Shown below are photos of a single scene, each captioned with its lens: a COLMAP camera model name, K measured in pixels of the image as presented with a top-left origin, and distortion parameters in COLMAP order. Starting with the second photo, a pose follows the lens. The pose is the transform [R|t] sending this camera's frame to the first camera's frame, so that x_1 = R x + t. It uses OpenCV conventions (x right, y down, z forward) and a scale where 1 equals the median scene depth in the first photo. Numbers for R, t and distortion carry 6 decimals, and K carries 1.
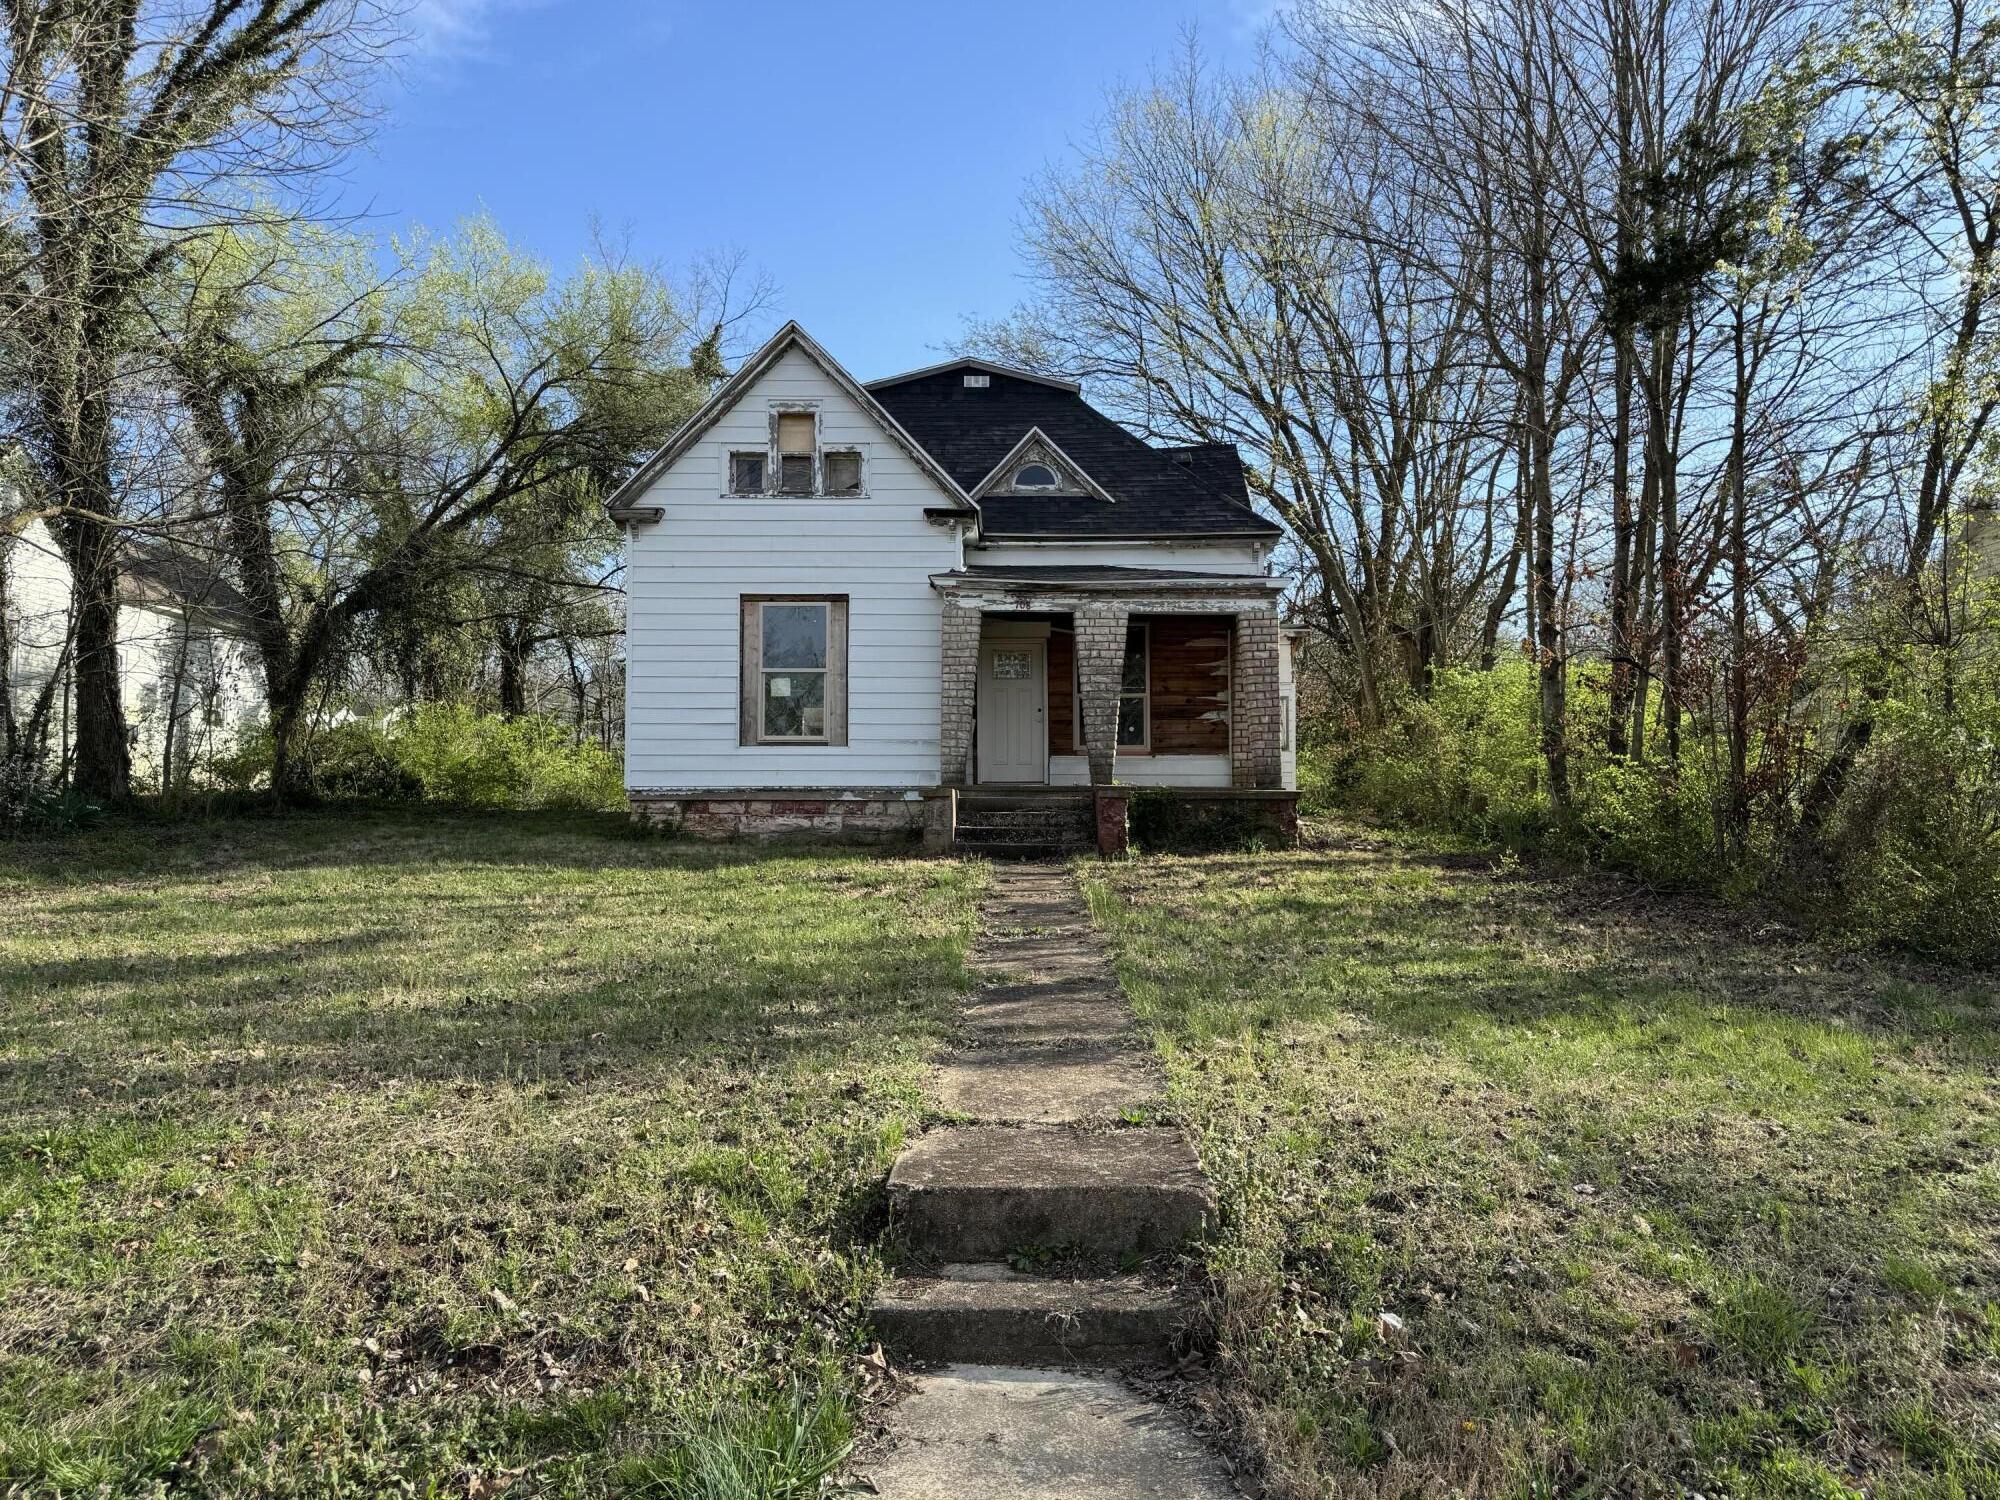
lens RADIAL K [[1379.1, 0, 1007.1], [0, 1379.1, 766.9], [0, 0, 1]] dist [0.098925, -0.040037]
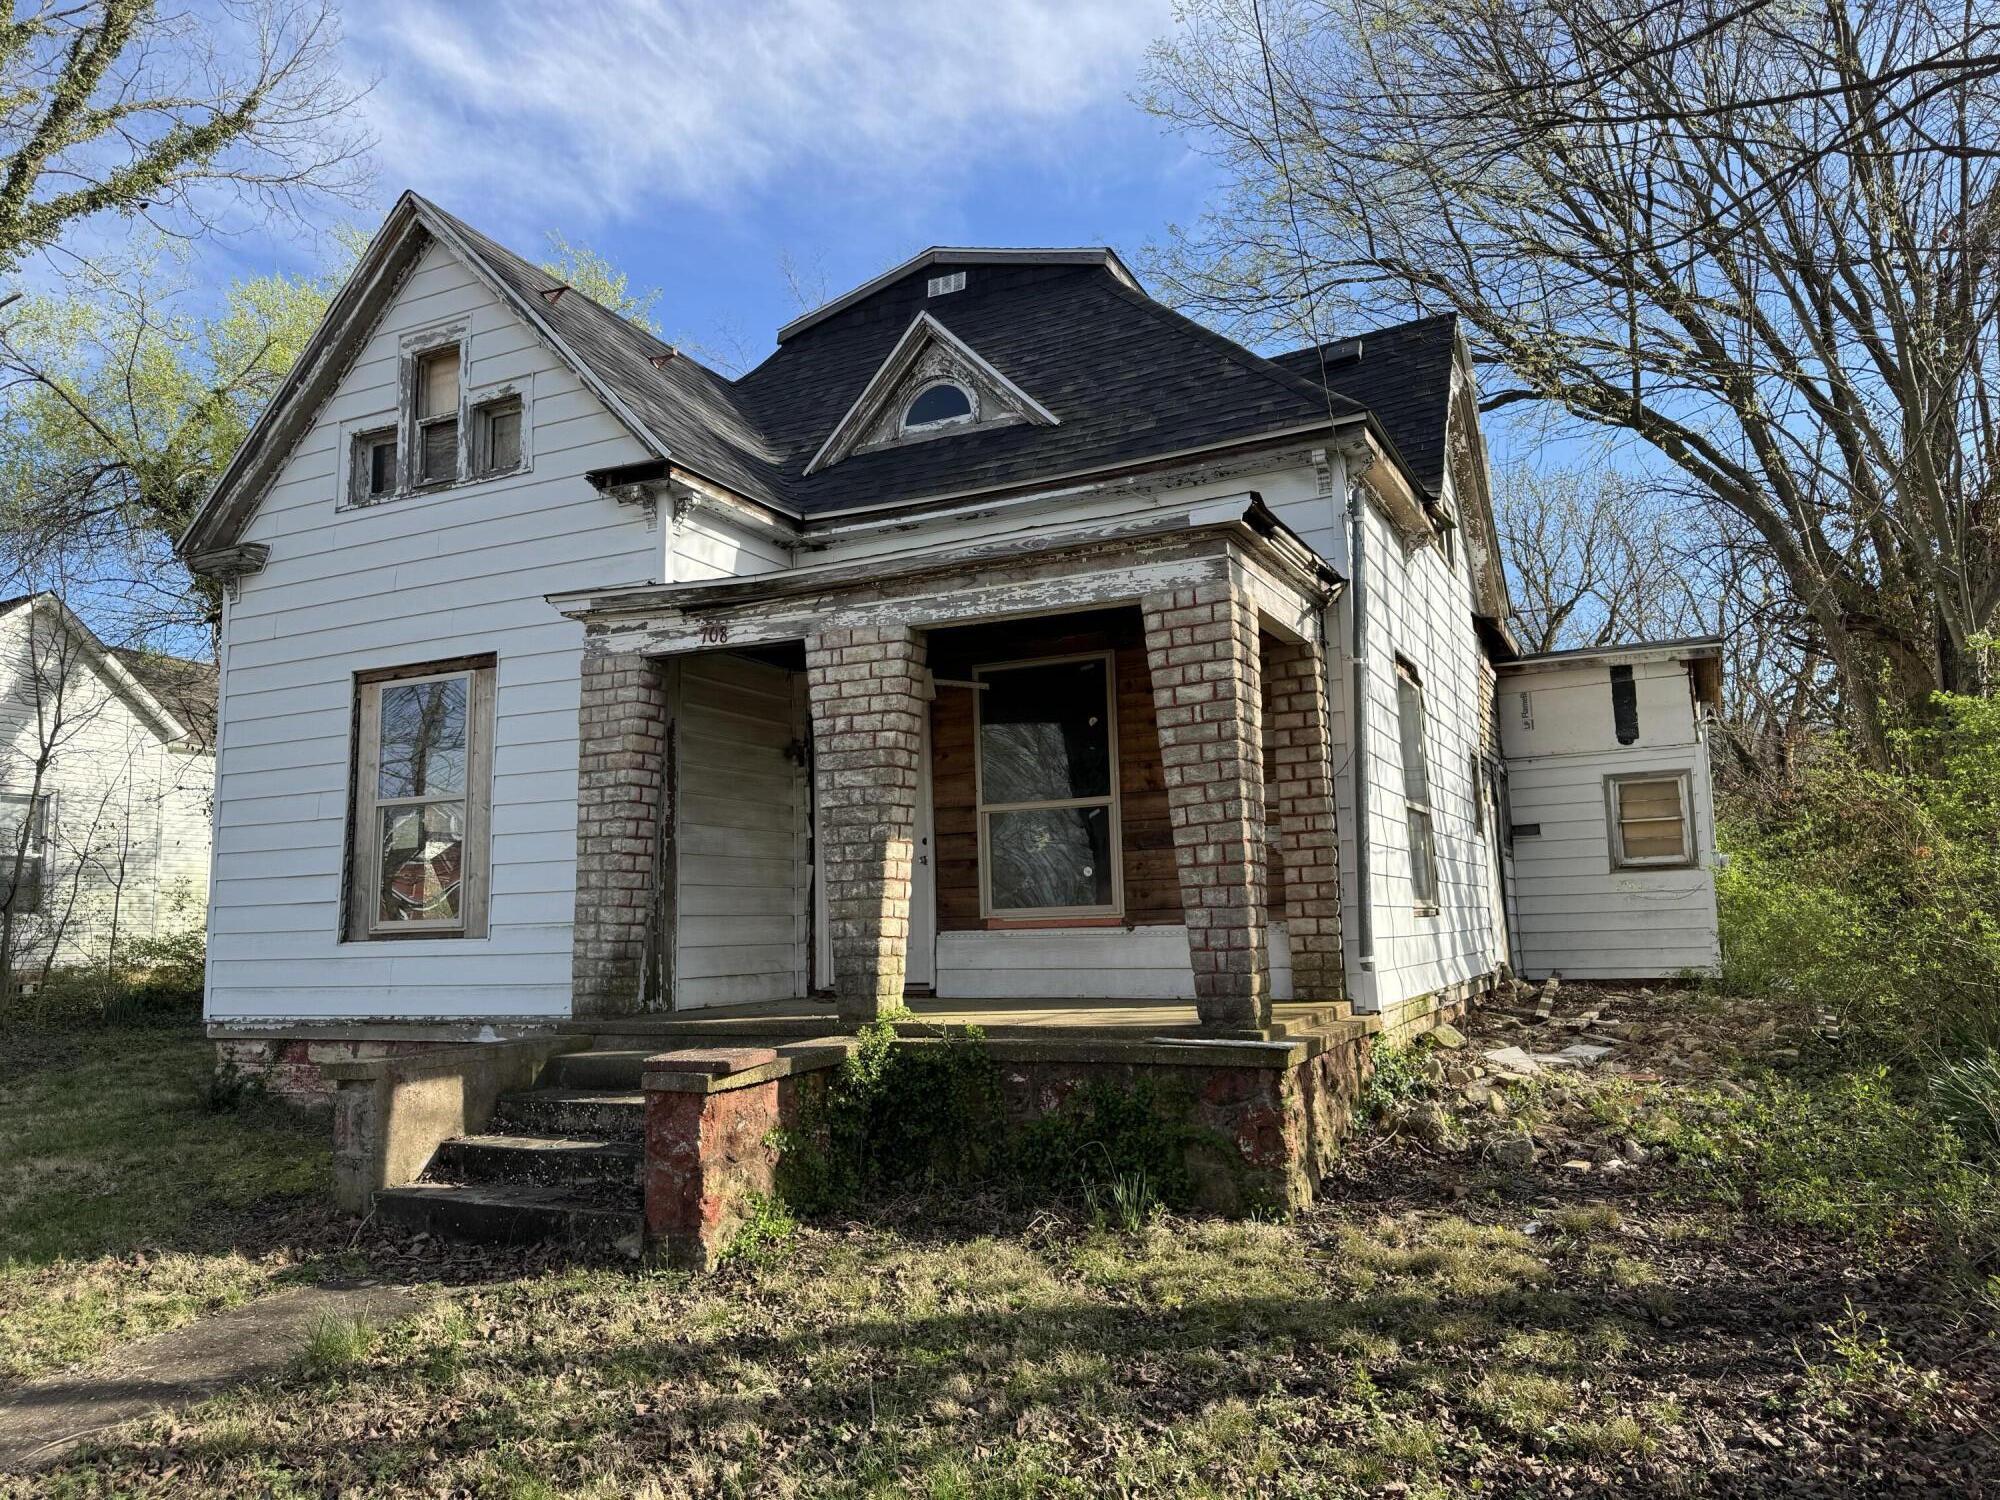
lens RADIAL K [[1379.1, 0, 990.2], [0, 1379.1, 731.8], [0, 0, 1]] dist [0.098925, -0.040037]
pose [[0.906875, -0.079706, -0.413794, 0.282272], [0.042328, 0.994213, -0.098741, -0.031952], [0.419269, 0.072031, 0.905000, 0.590518]]
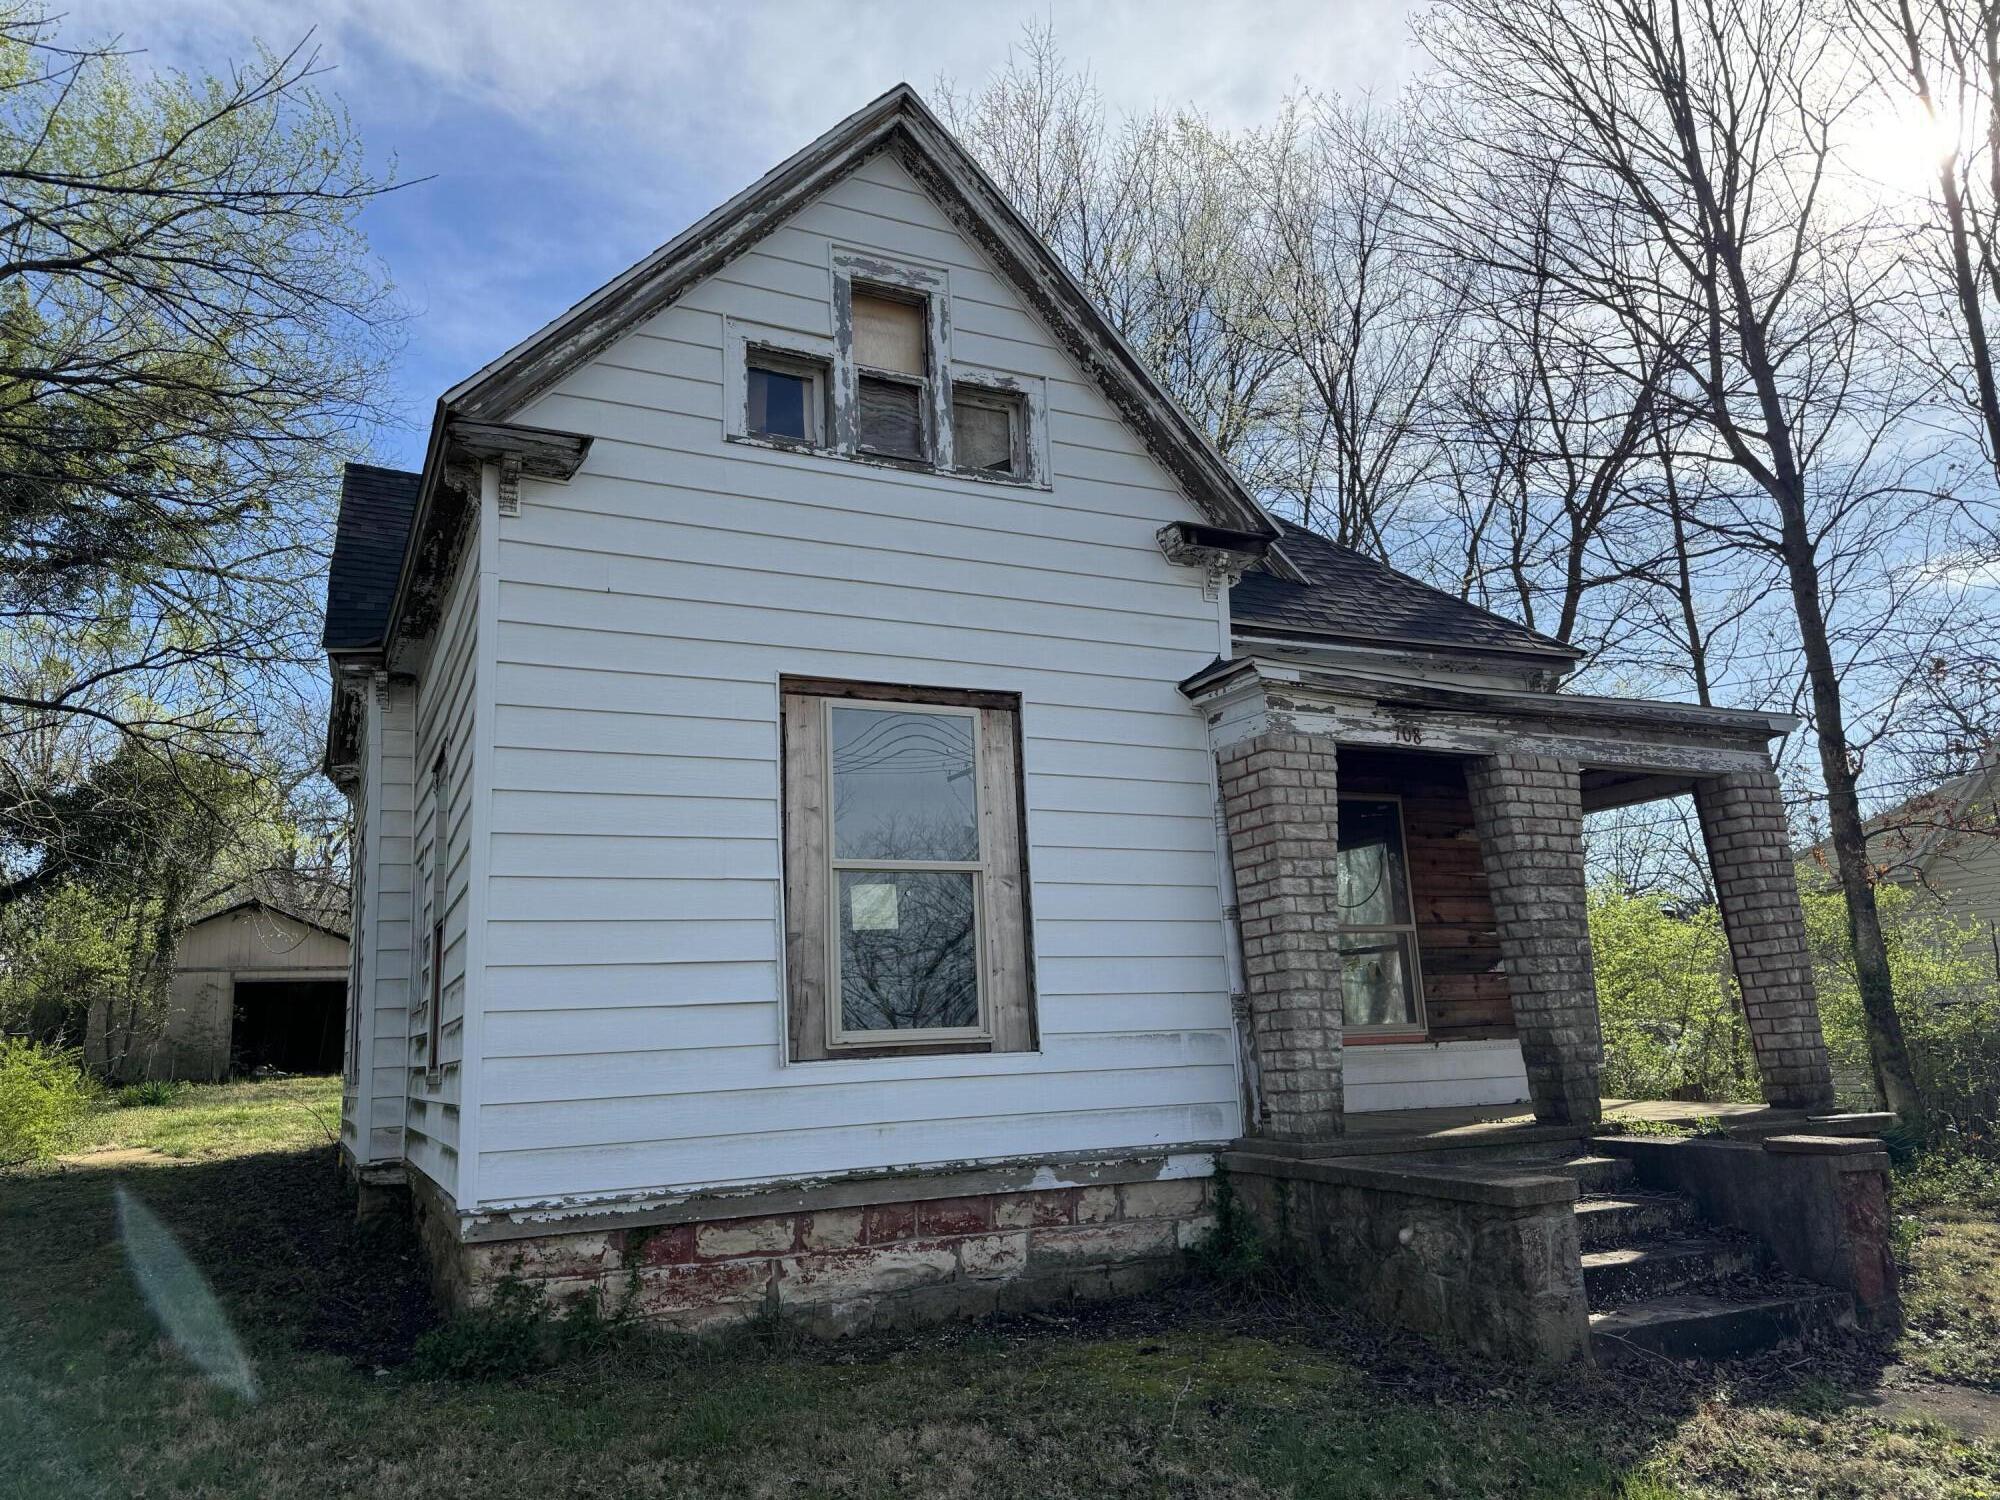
lens RADIAL K [[1379.1, 0, 966.3], [0, 1379.1, 749.7], [0, 0, 1]] dist [0.098925, -0.040037]
pose [[0.895670, 0.056142, 0.441161, -0.320640], [0.022758, 0.984914, -0.171543, -0.033163], [-0.444136, 0.163686, 0.880880, 0.628340]]
